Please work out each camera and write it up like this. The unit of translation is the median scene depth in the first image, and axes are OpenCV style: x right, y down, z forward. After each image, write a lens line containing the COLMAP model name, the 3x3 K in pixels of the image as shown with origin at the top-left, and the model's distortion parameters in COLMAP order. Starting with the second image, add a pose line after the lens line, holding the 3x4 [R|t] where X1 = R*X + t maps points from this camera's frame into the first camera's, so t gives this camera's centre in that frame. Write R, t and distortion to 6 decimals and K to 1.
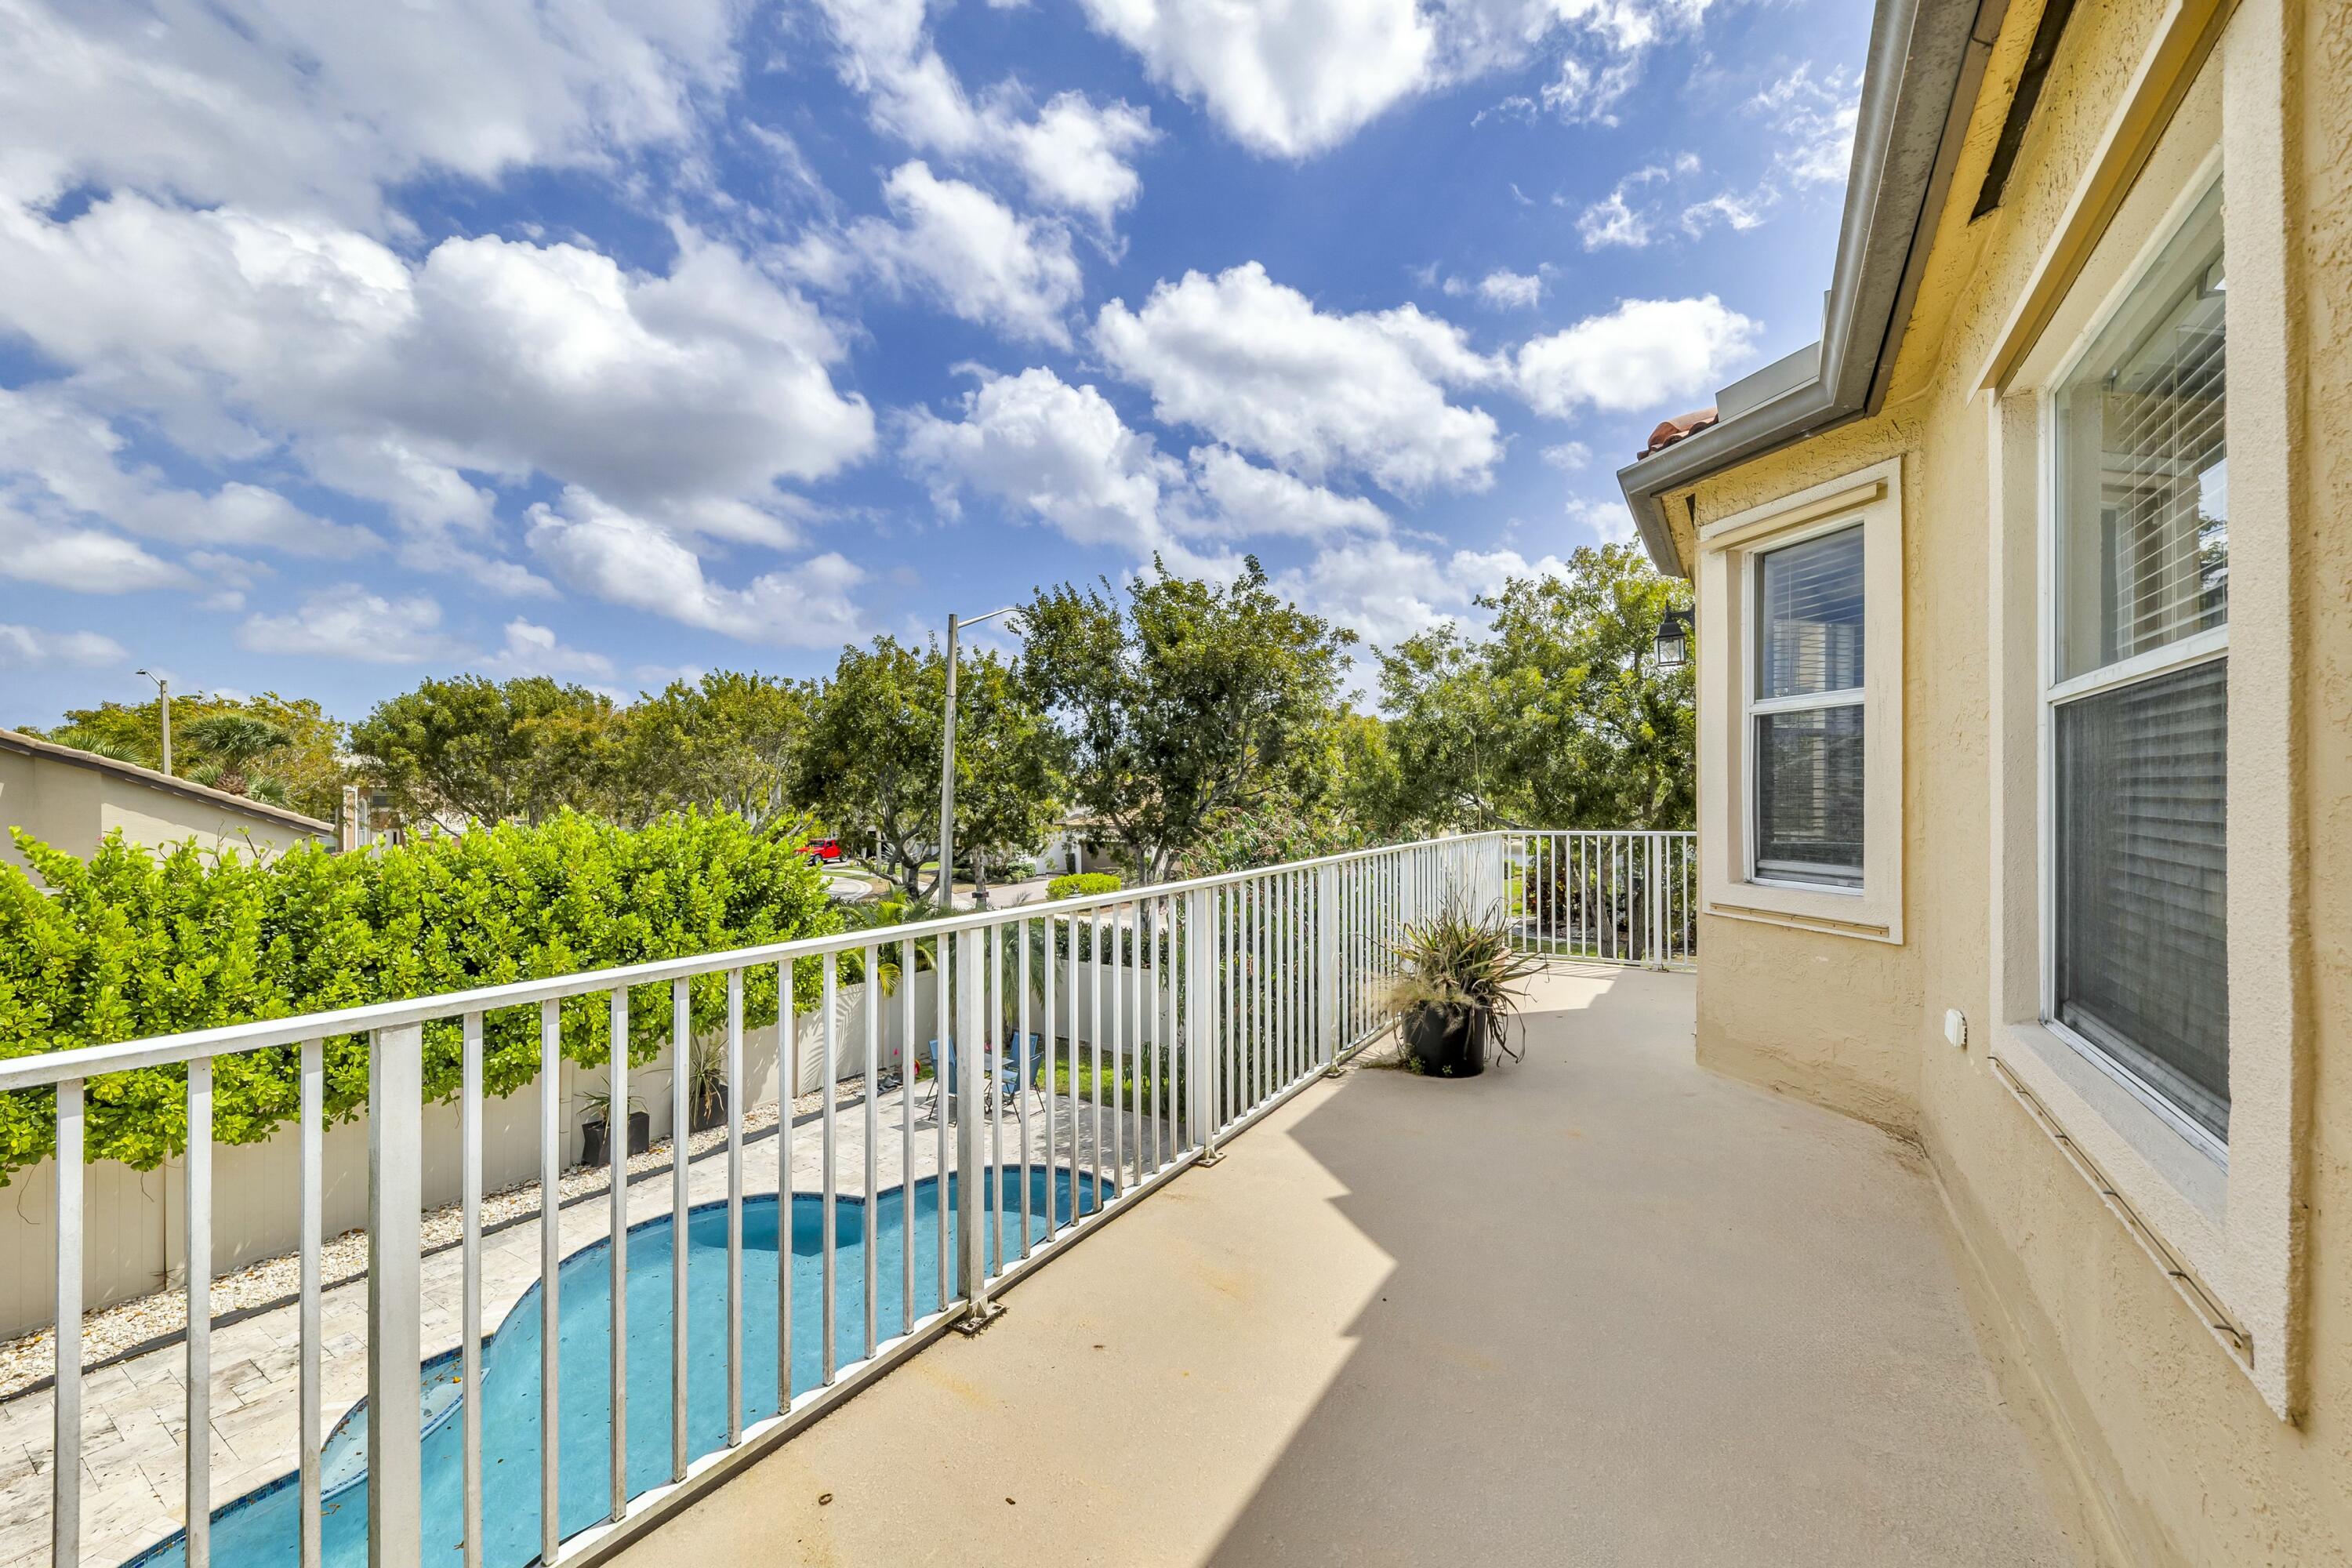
lens RADIAL K [[946.0, 0, 1210.9], [0, 946.0, 765.1], [0, 0, 1]] dist [0.024044, -0.010015]
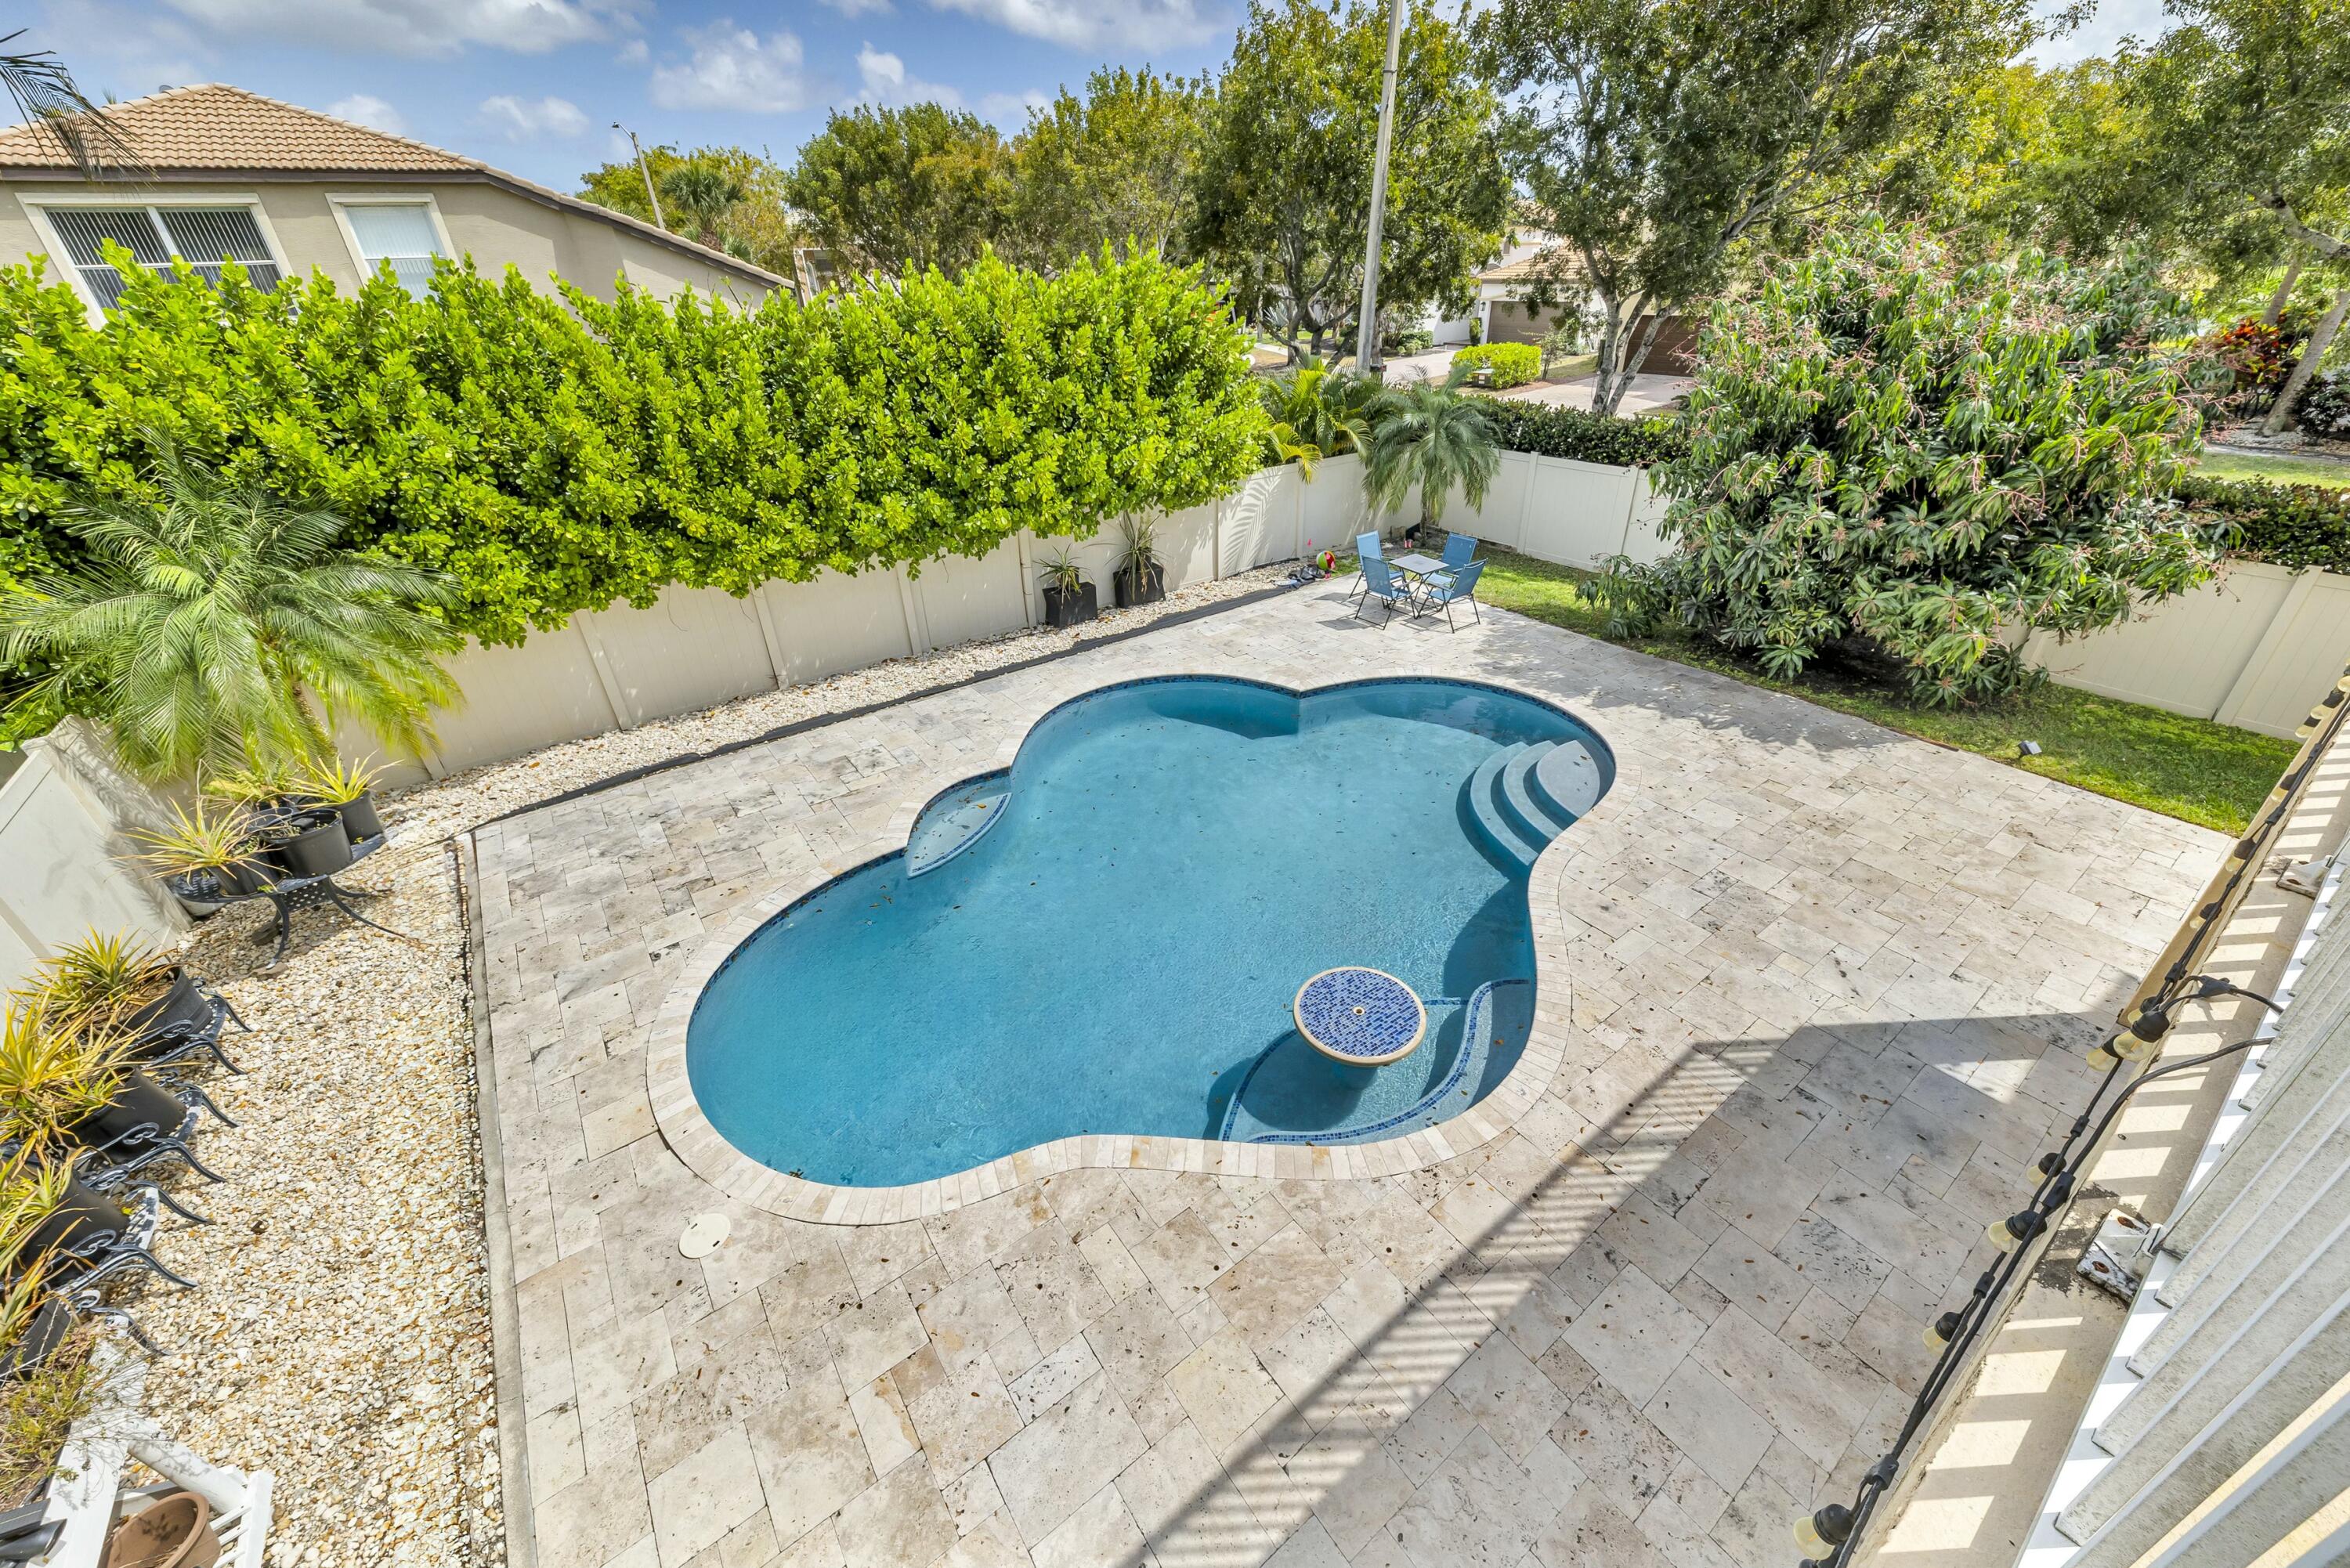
lens RADIAL K [[947.5, 0, 1175.0], [0, 947.5, 784.0], [0, 0, 1]] dist [0.009701, -0.000114]
pose [[0.921592, 0.167328, -0.350241, -0.113347], [0.038208, 0.858825, 0.510843, 0.027436], [0.386274, -0.484171, 0.785093, 0.119691]]
